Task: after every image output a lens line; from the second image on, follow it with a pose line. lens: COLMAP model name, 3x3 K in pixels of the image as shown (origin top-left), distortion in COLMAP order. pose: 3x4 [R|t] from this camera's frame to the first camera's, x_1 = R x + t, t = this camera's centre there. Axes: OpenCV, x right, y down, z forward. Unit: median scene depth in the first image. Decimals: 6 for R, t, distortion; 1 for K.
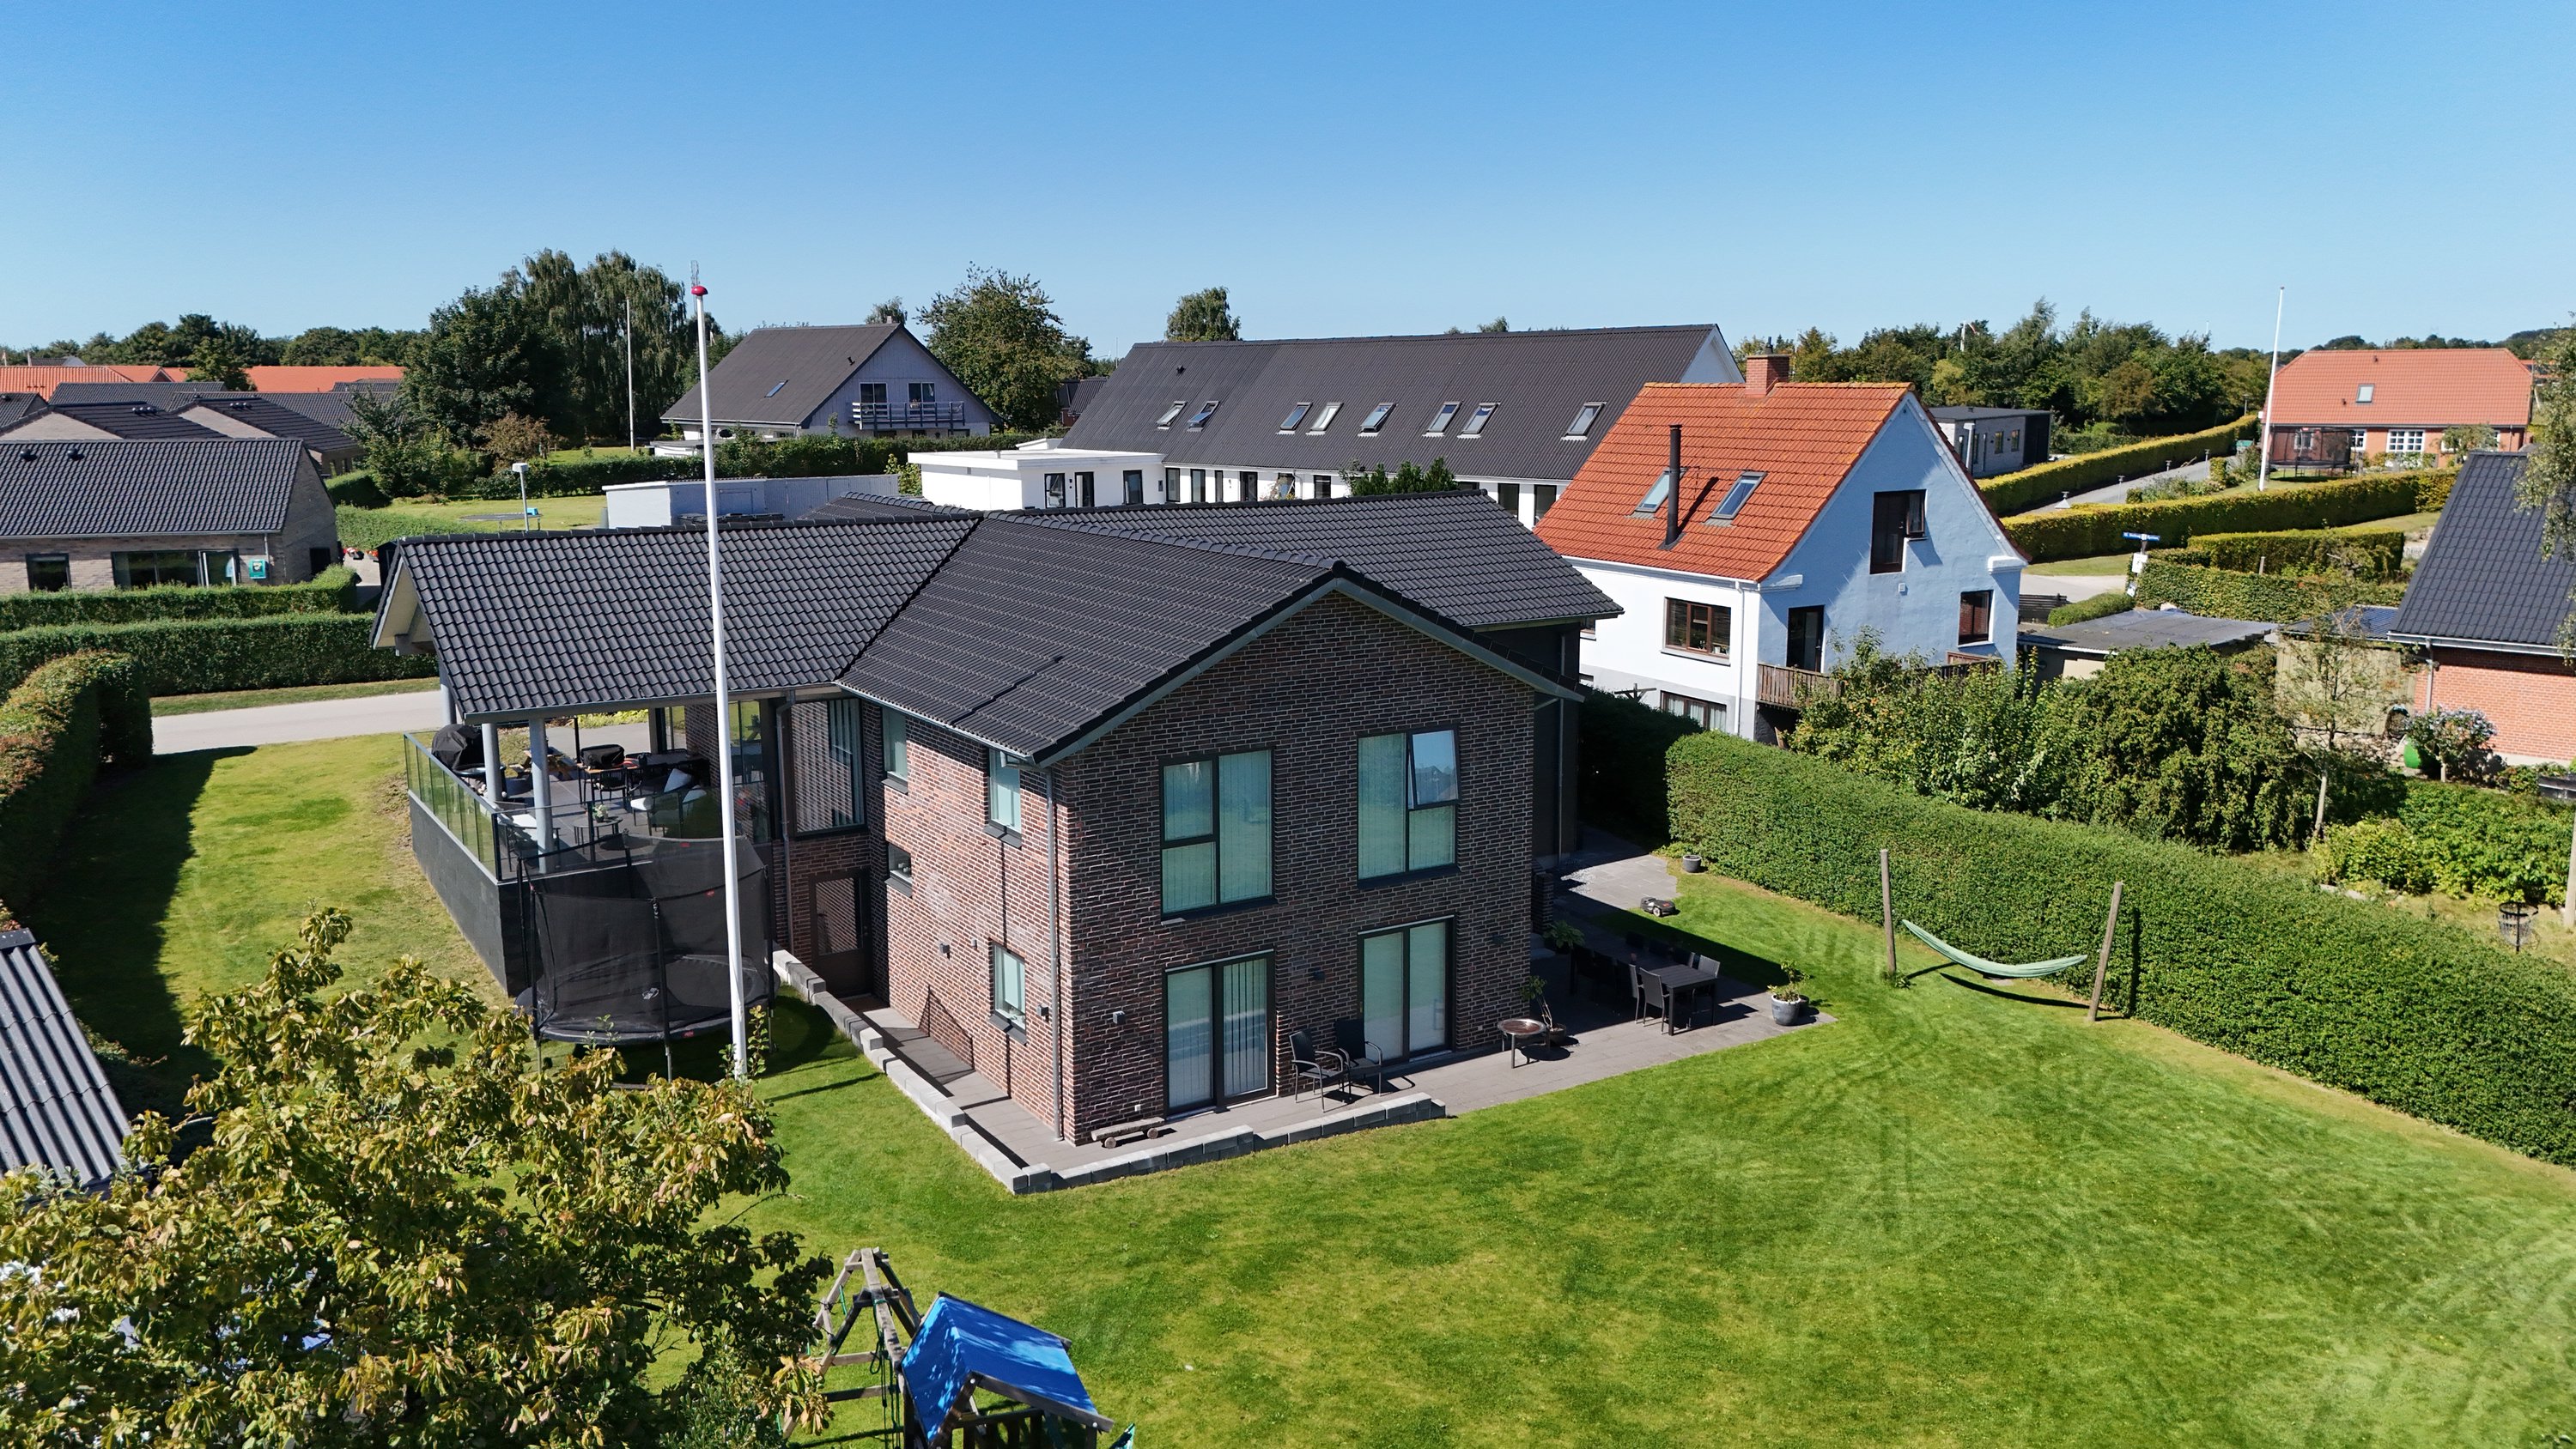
lens RADIAL K [[1904.3, 0, 1278.2], [0, 1904.3, 706.5], [0, 0, 1]] dist [0.066974, -0.066866]
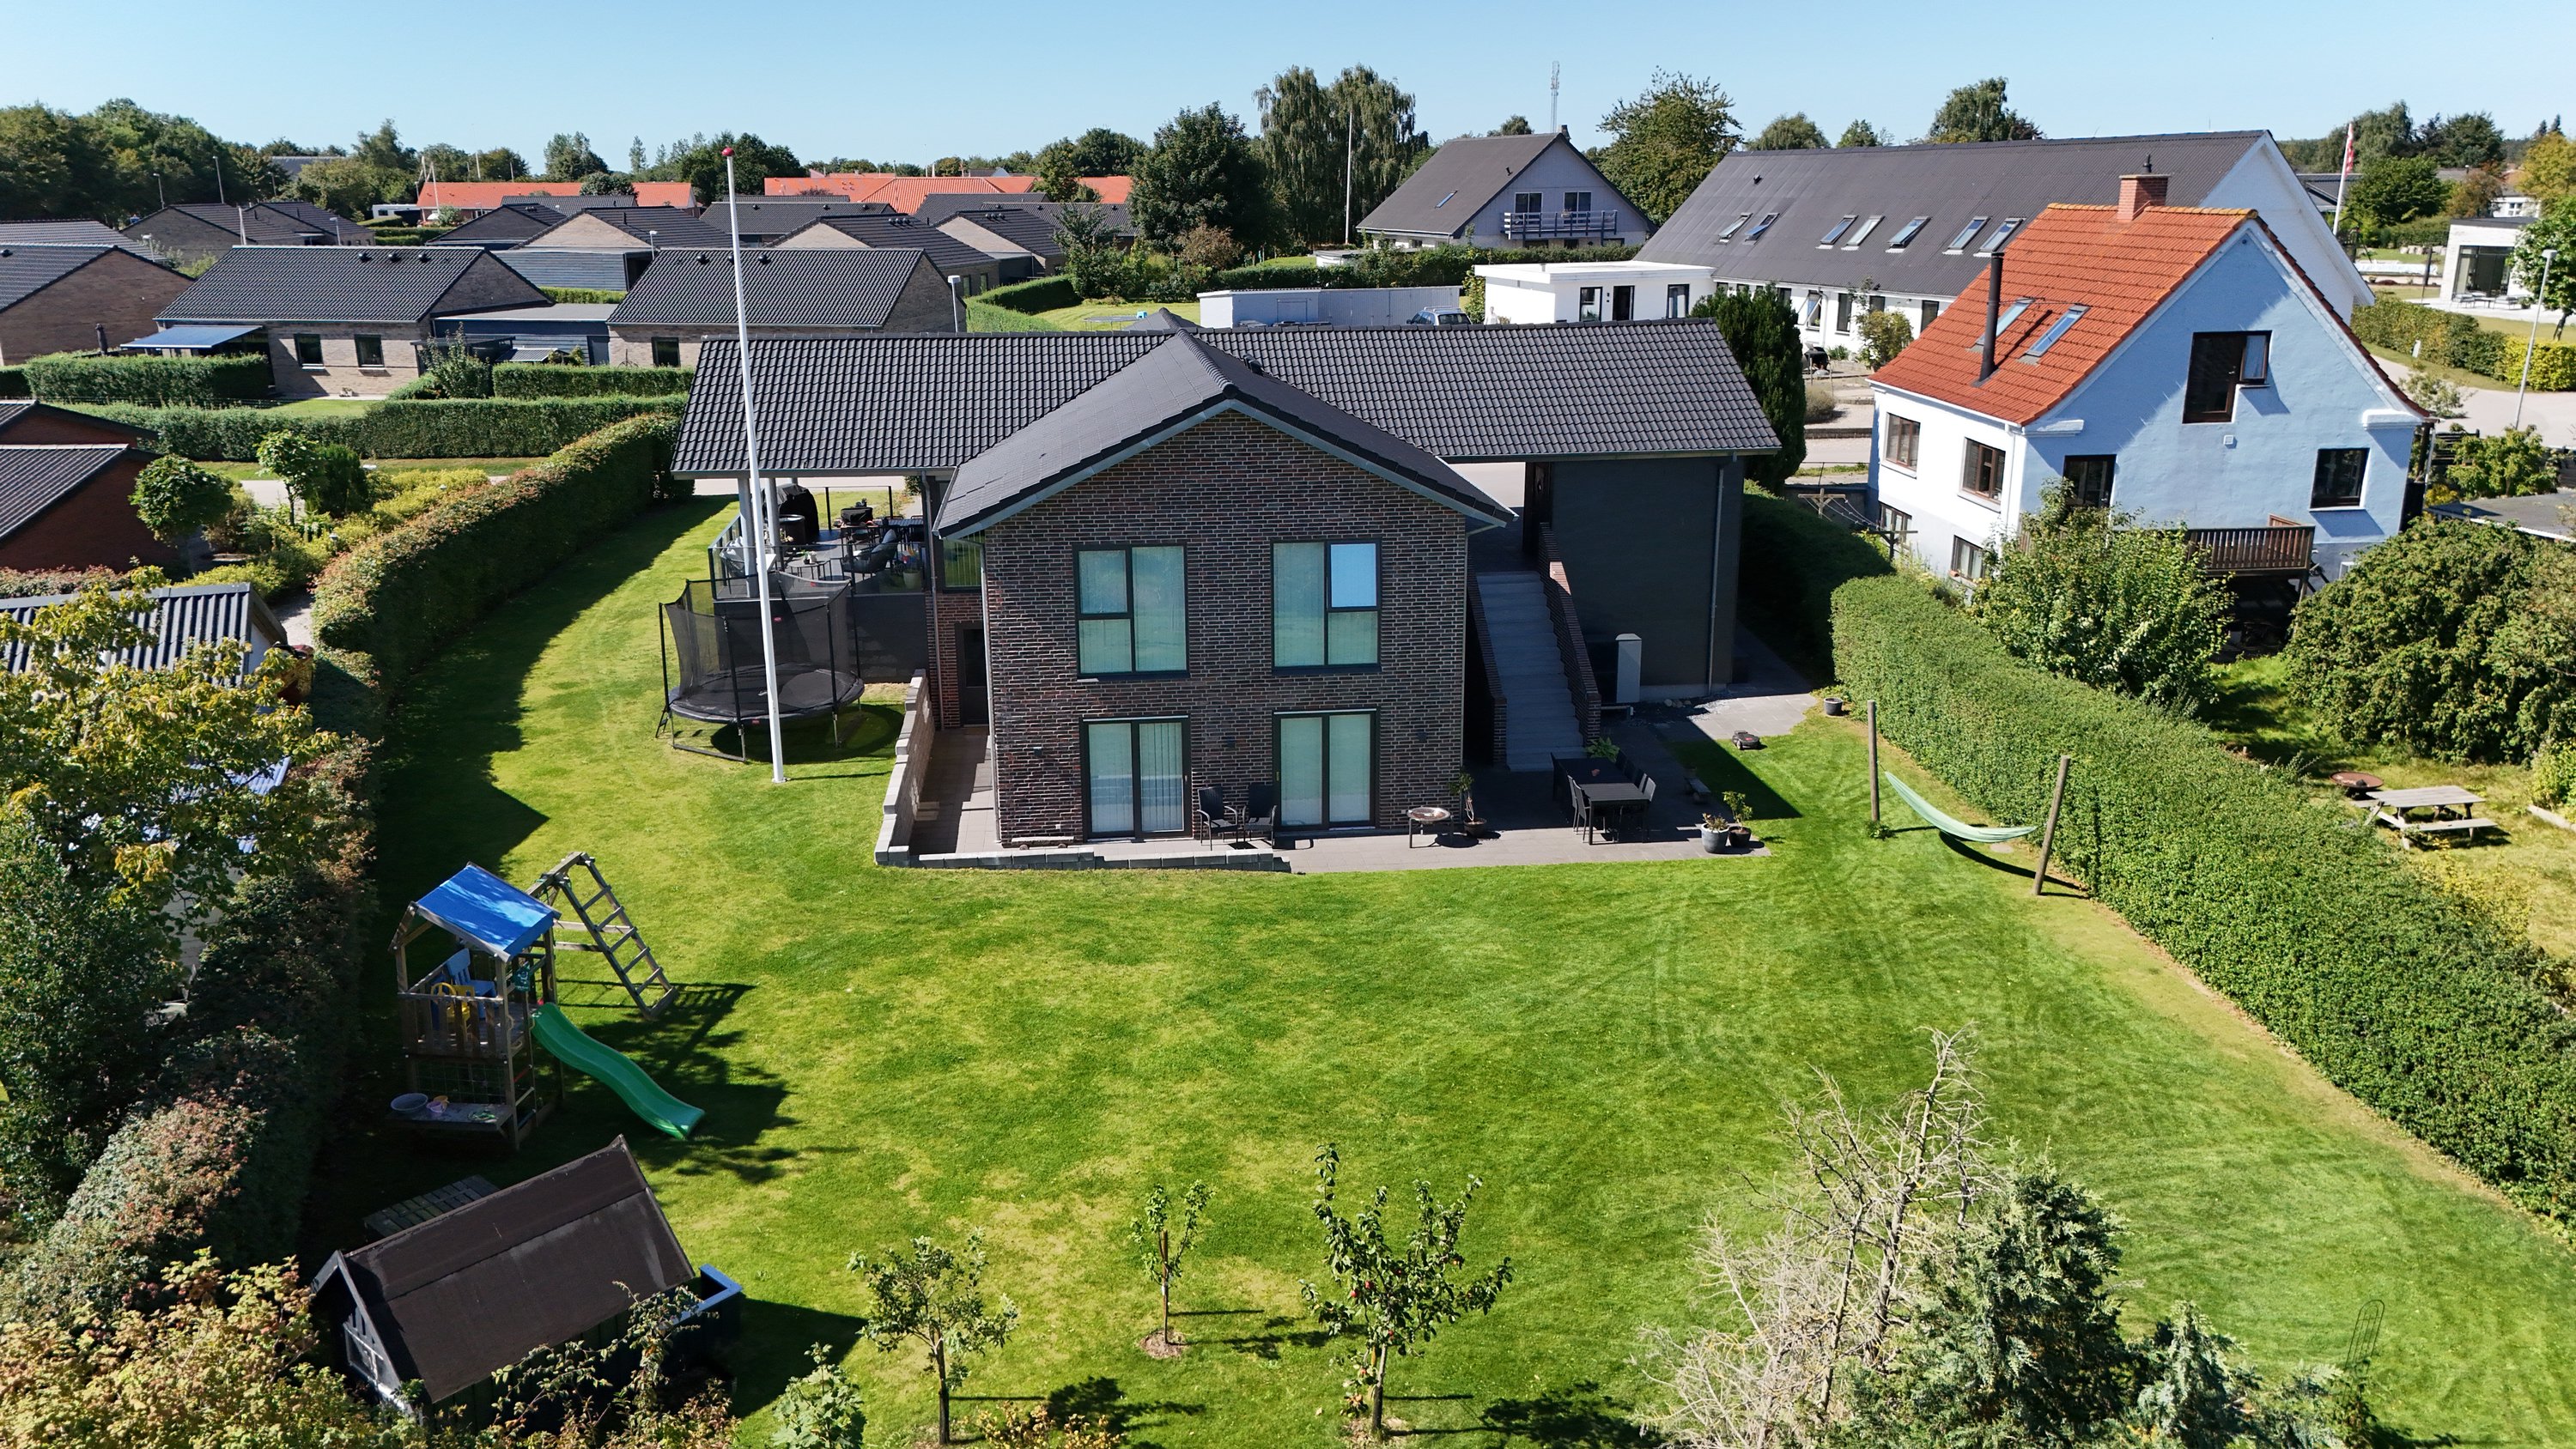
lens RADIAL K [[1904.3, 0, 1303.1], [0, 1904.3, 736.0], [0, 0, 1]] dist [0.066974, -0.066866]
pose [[0.899399, 0.119784, -0.420396, 0.430479], [-0.070573, 0.988896, 0.130783, -0.015370], [0.431393, -0.087958, 0.897866, -0.026570]]
